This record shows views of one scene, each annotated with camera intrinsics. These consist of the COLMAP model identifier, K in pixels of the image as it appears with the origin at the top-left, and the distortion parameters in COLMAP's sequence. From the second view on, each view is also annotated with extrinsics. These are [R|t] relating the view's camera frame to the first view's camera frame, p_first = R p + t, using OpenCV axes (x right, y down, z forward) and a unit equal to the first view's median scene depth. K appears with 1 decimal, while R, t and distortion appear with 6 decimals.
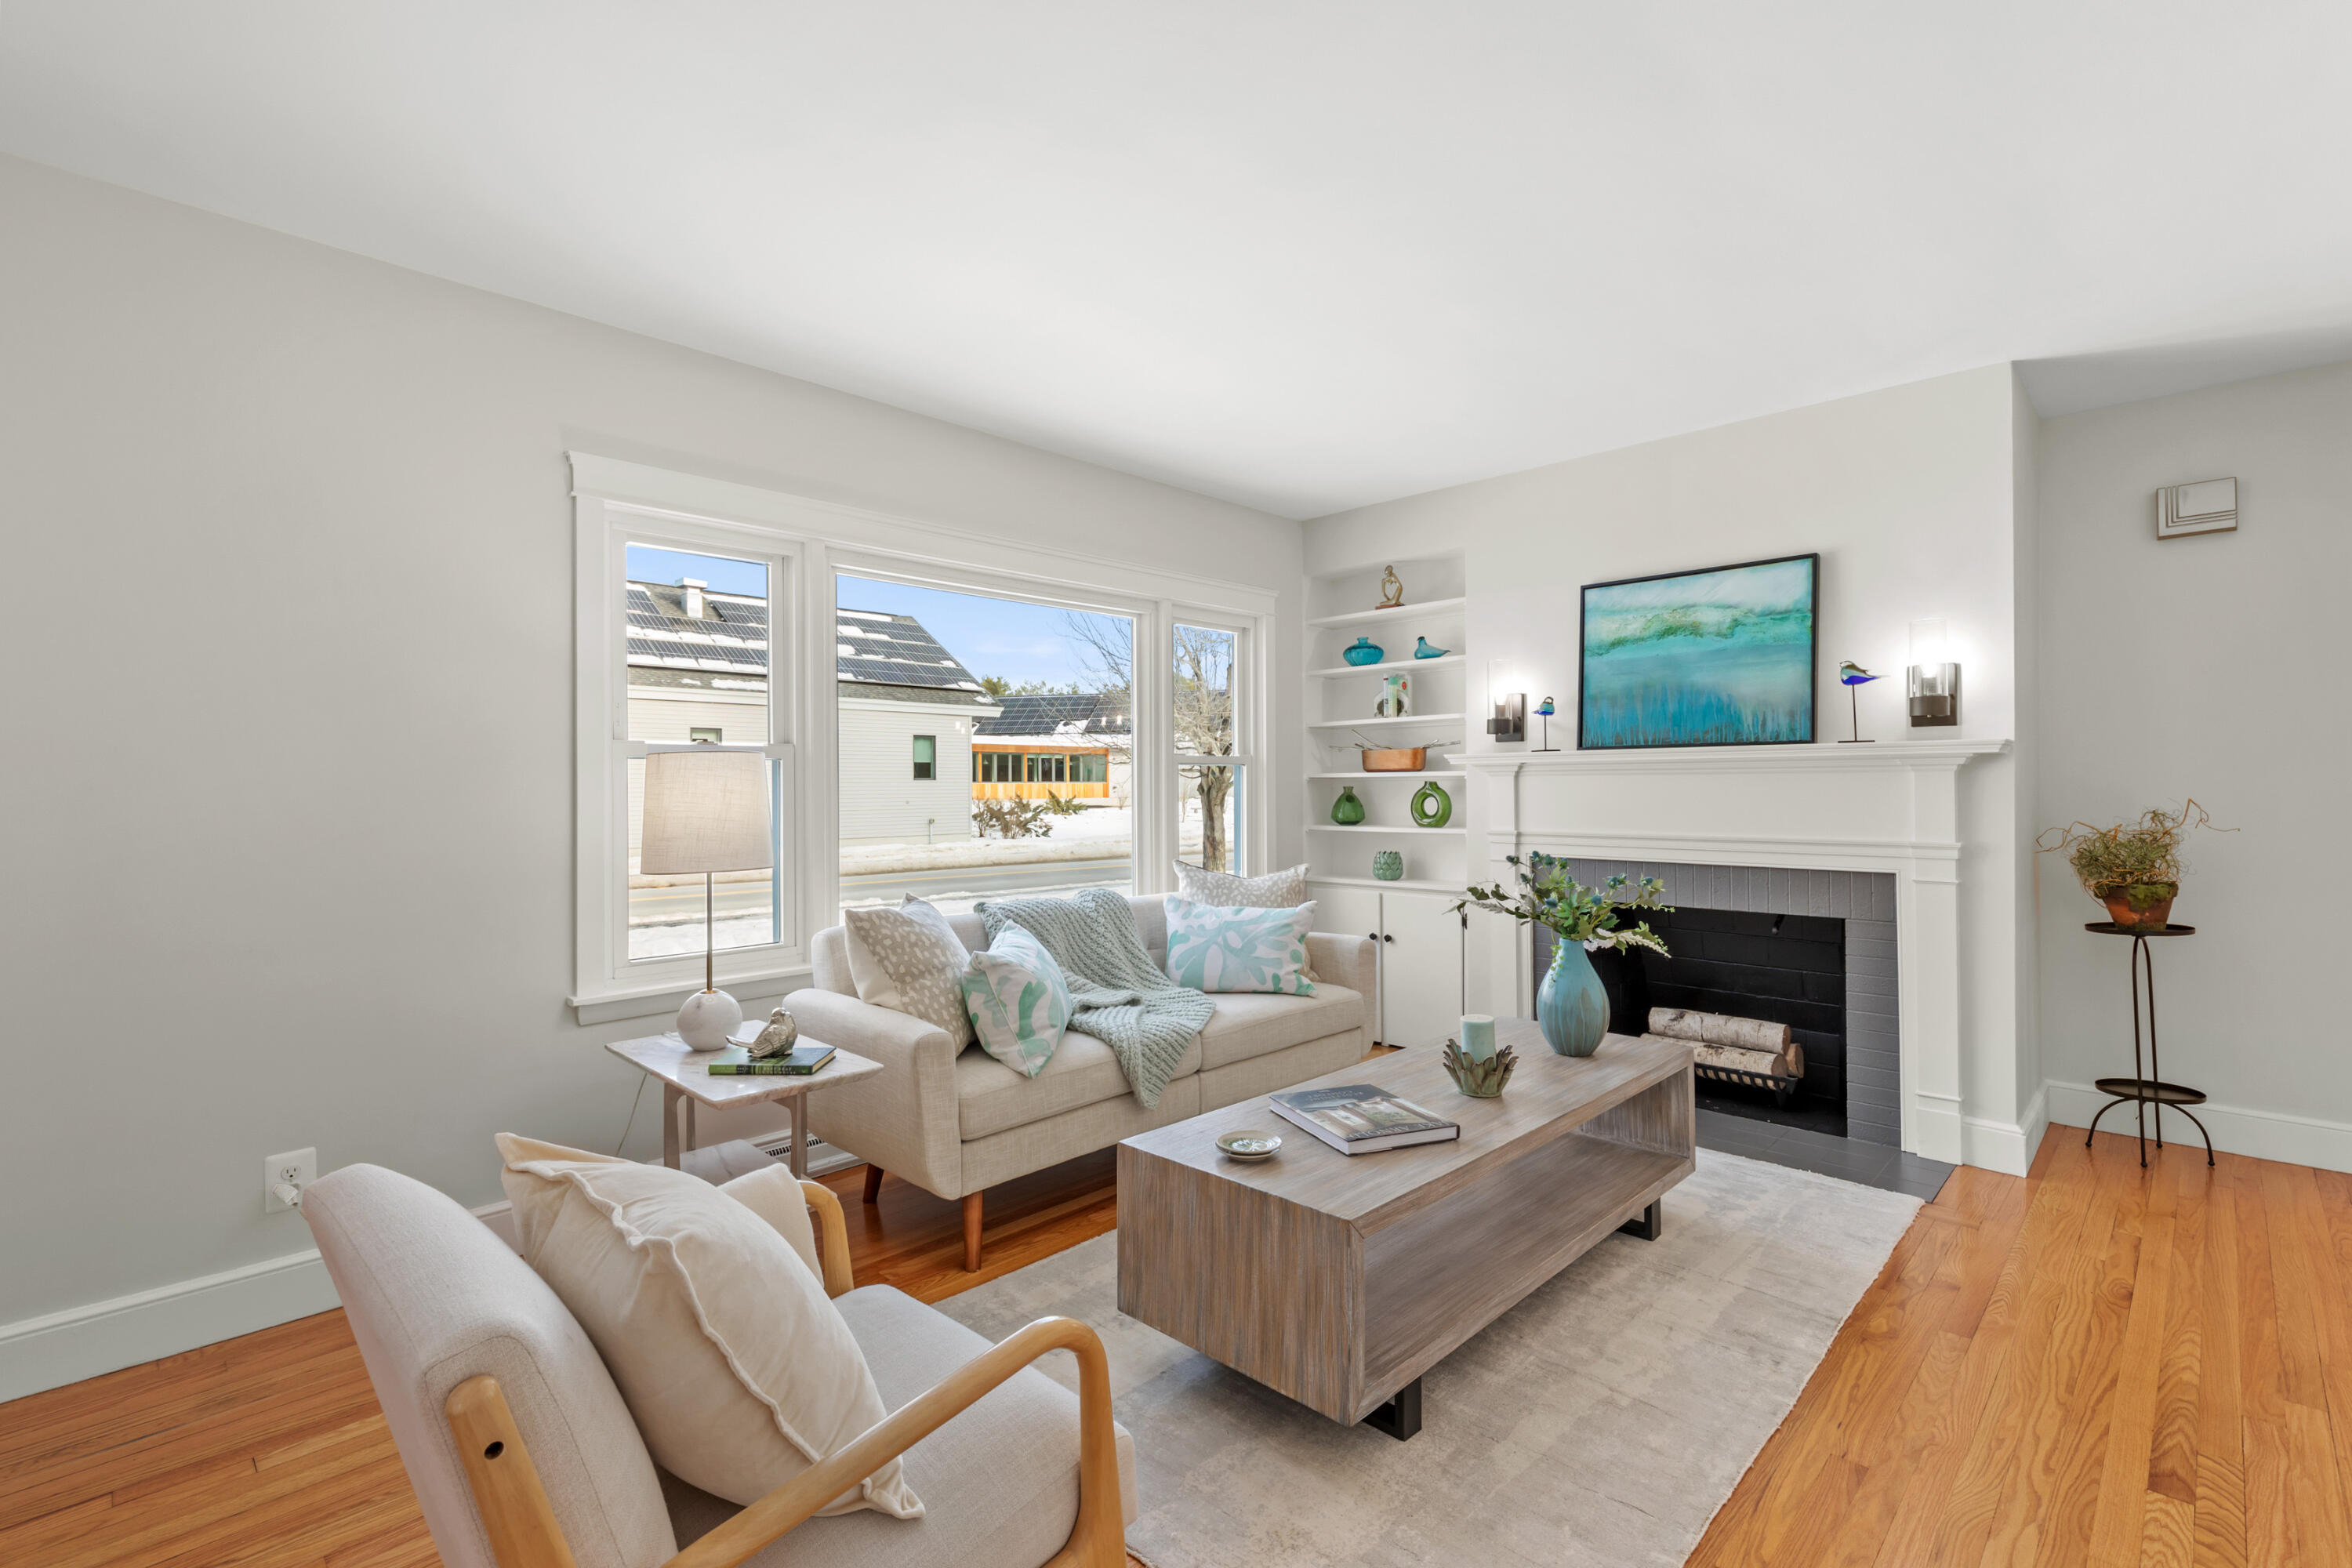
lens RADIAL K [[1072.4, 0, 1176.0], [0, 1072.4, 784.0], [0, 0, 1]] dist [0.014763, 0.000118]
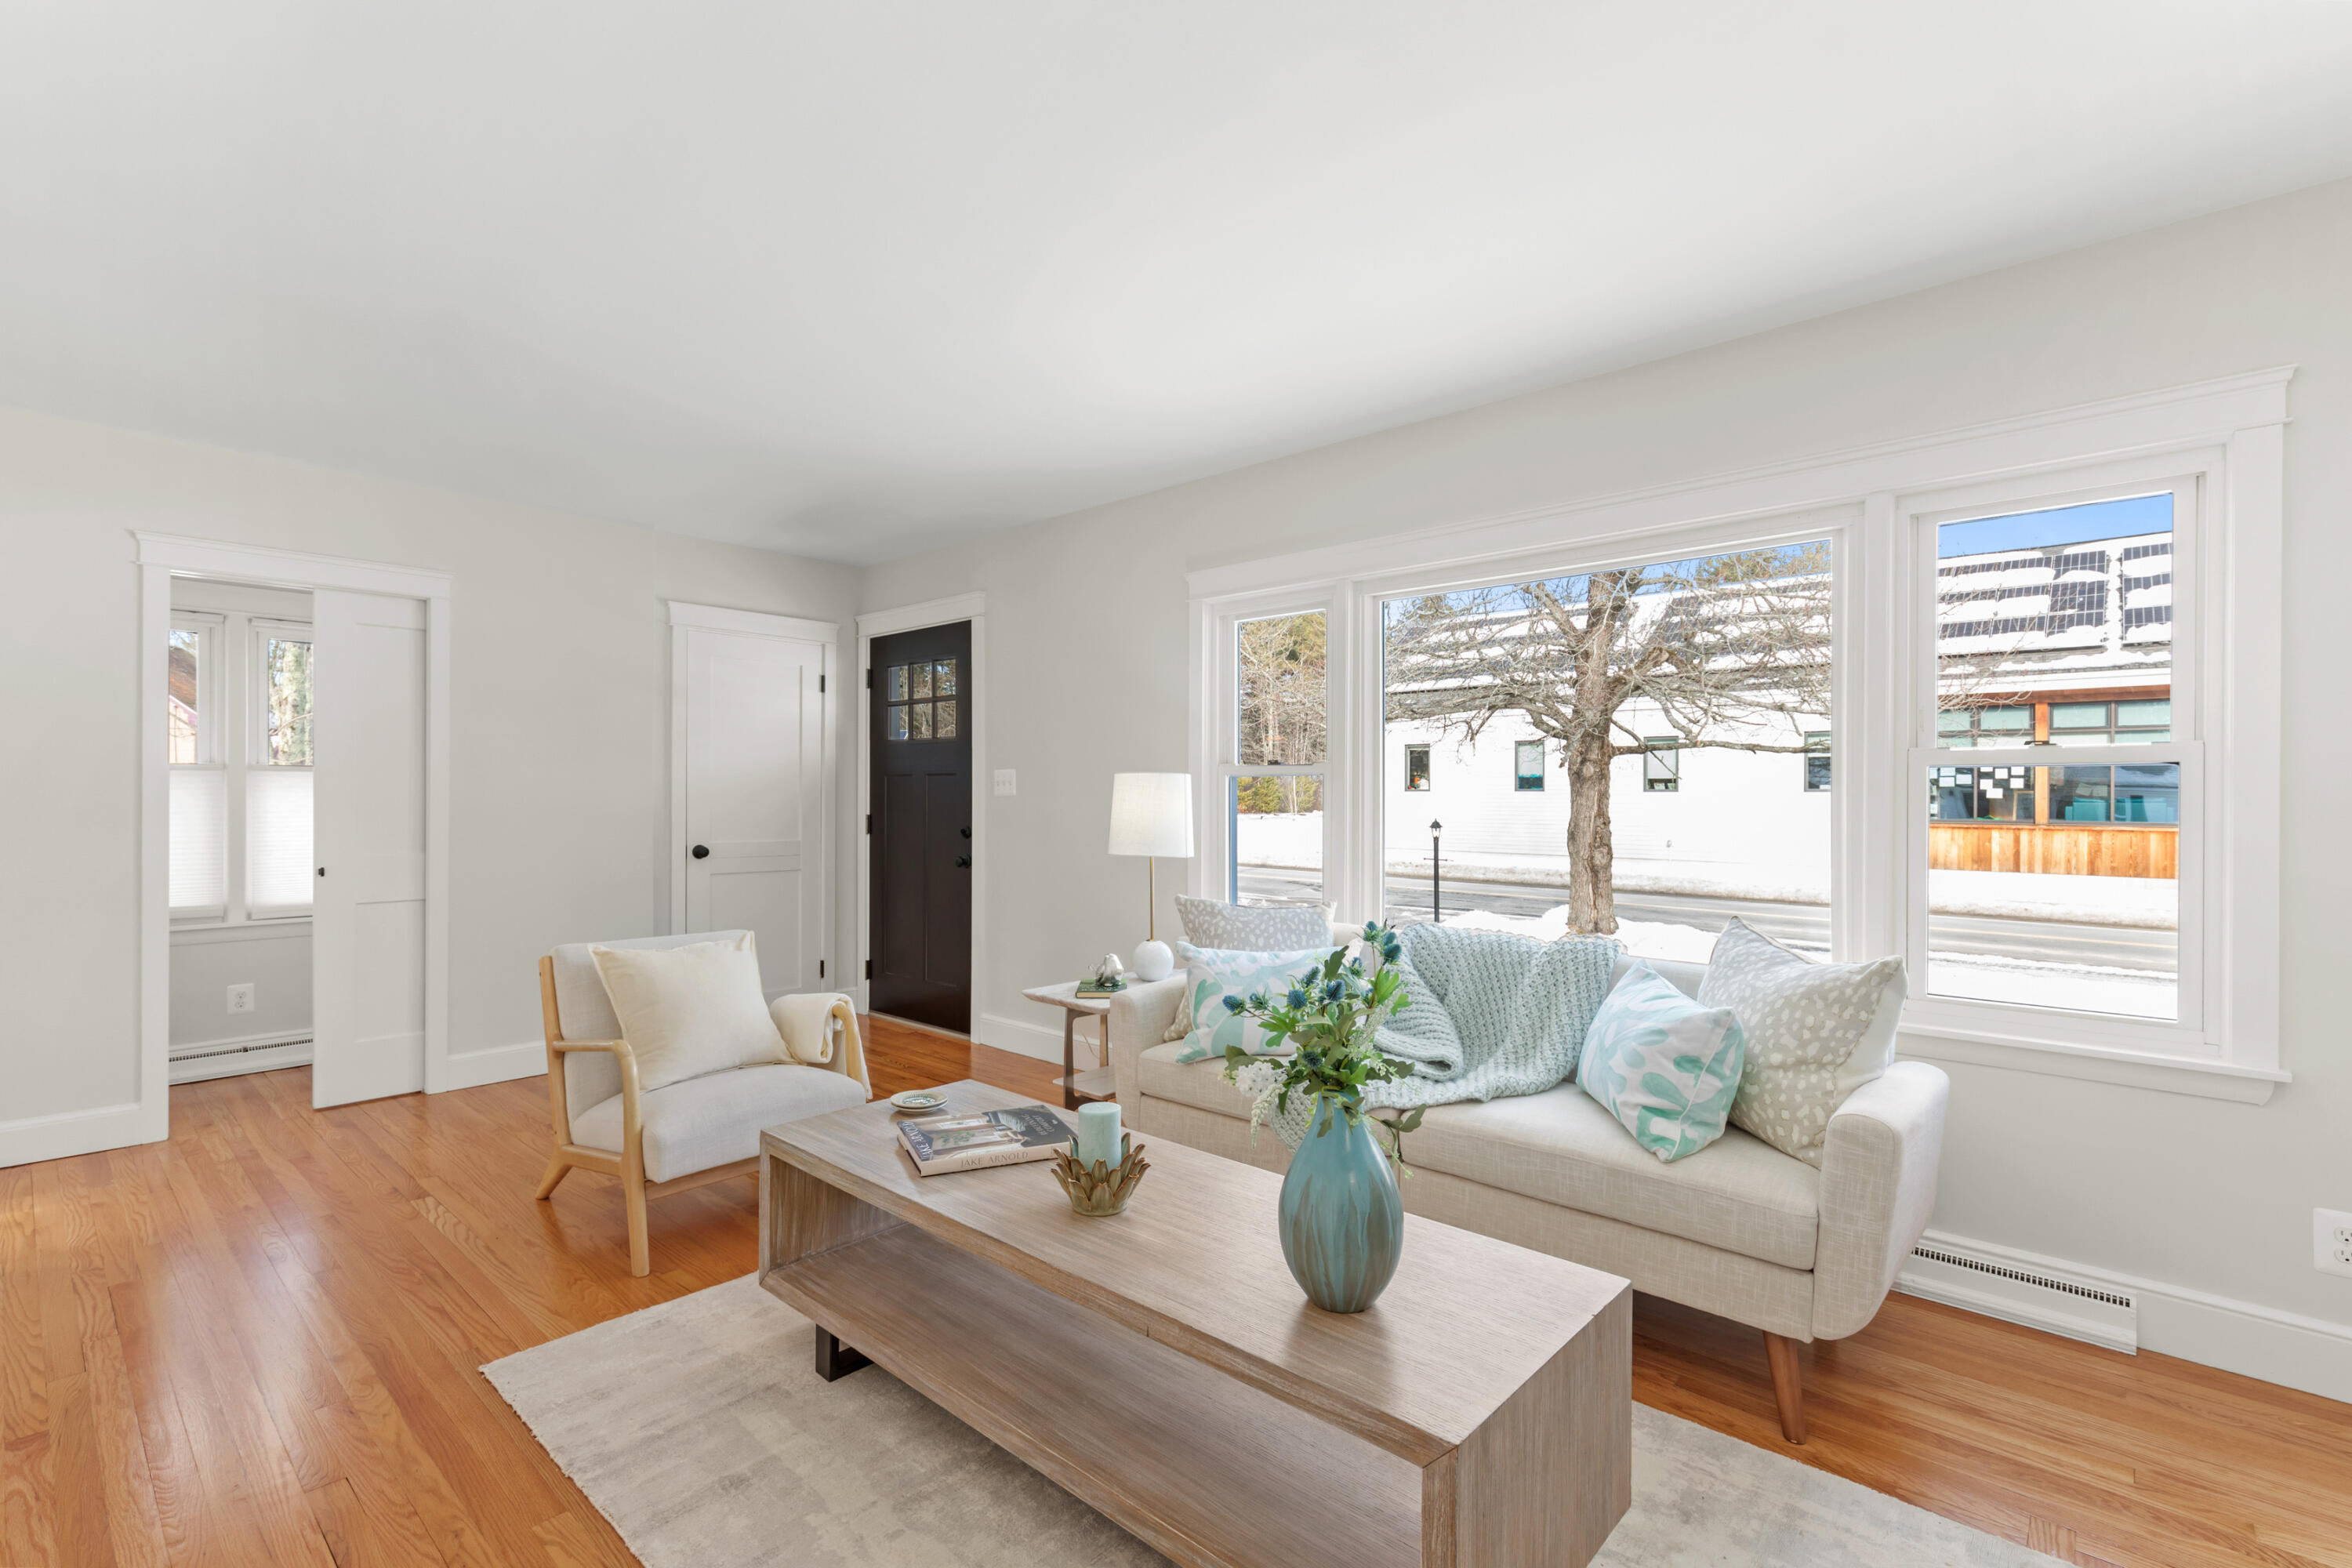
lens RADIAL K [[1072.4, 0, 1176.0], [0, 1072.4, 784.0], [0, 0, 1]] dist [0.014763, 0.000118]
pose [[0.029690, 0.006592, -0.999537, 0.680282], [-0.000805, 0.999978, 0.006571, -0.012715], [0.999559, 0.000610, 0.029695, 0.669937]]
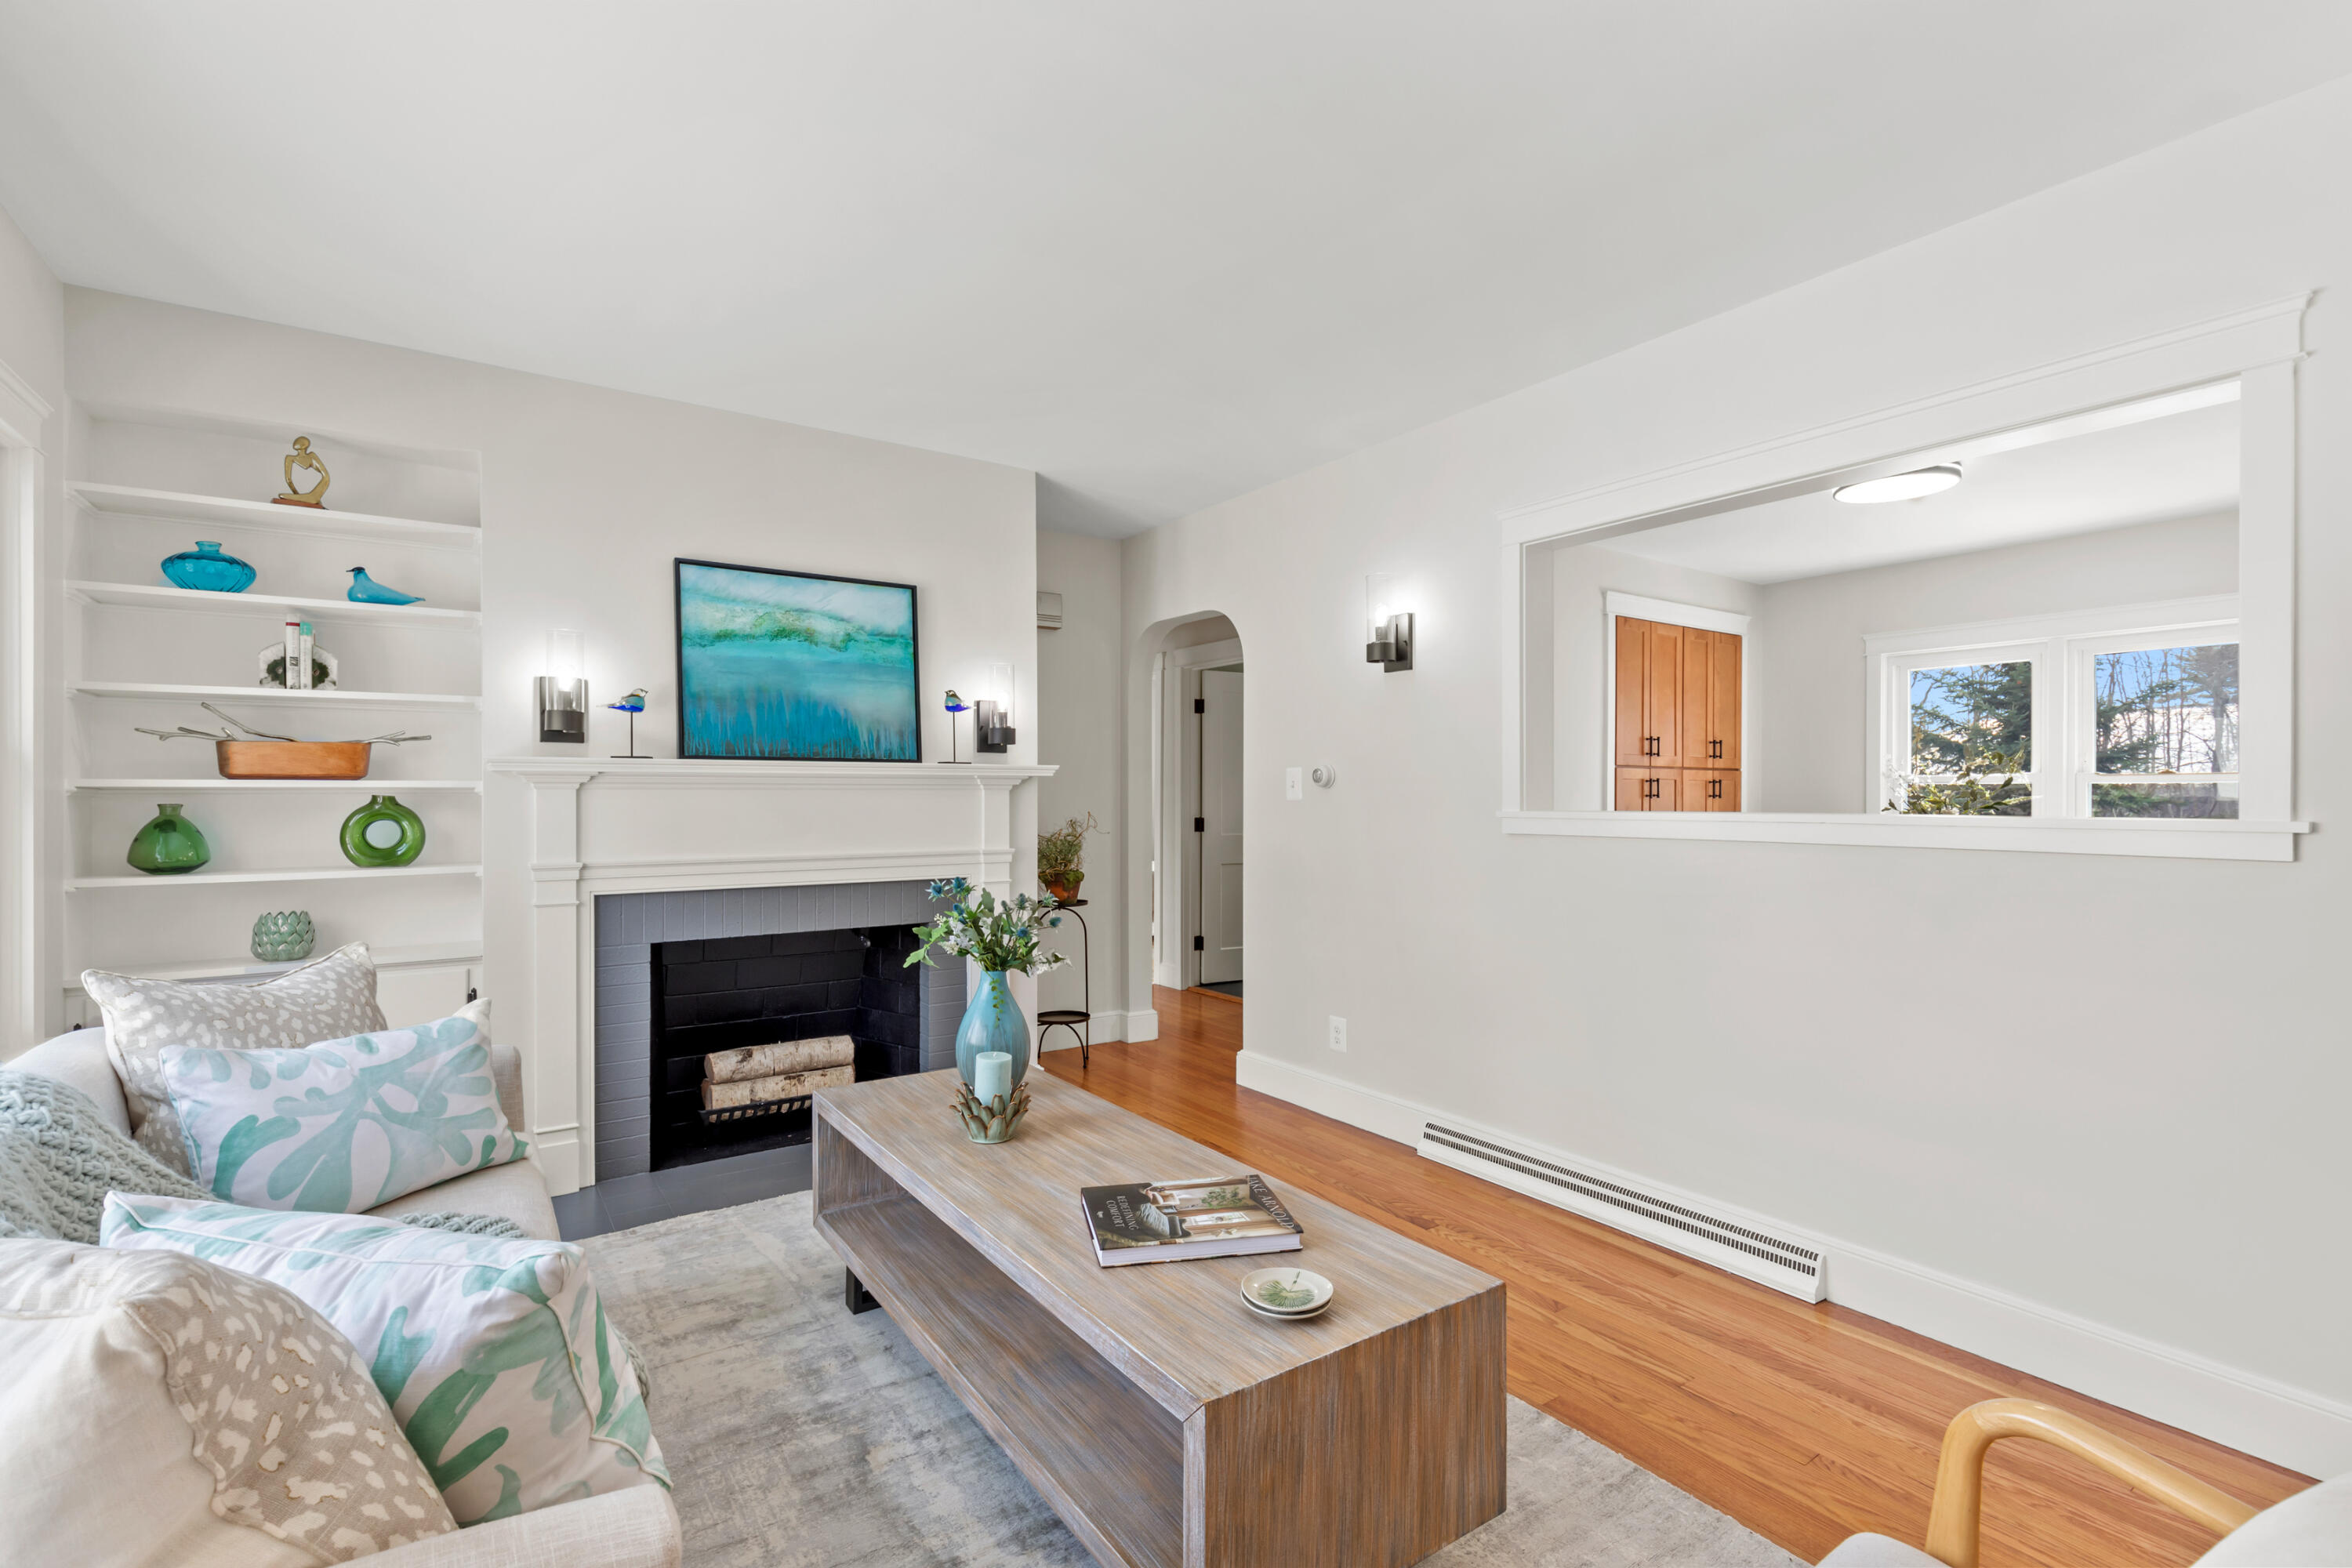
lens RADIAL K [[1043.7, 0, 1167.6], [0, 1043.7, 799.5], [0, 0, 1]] dist [0.009991, 0.000085]
pose [[0.203127, 0.002715, 0.979149, -0.346715], [-0.001163, 0.999996, -0.002532, 0.001092], [-0.979152, -0.000624, 0.203129, 0.501576]]
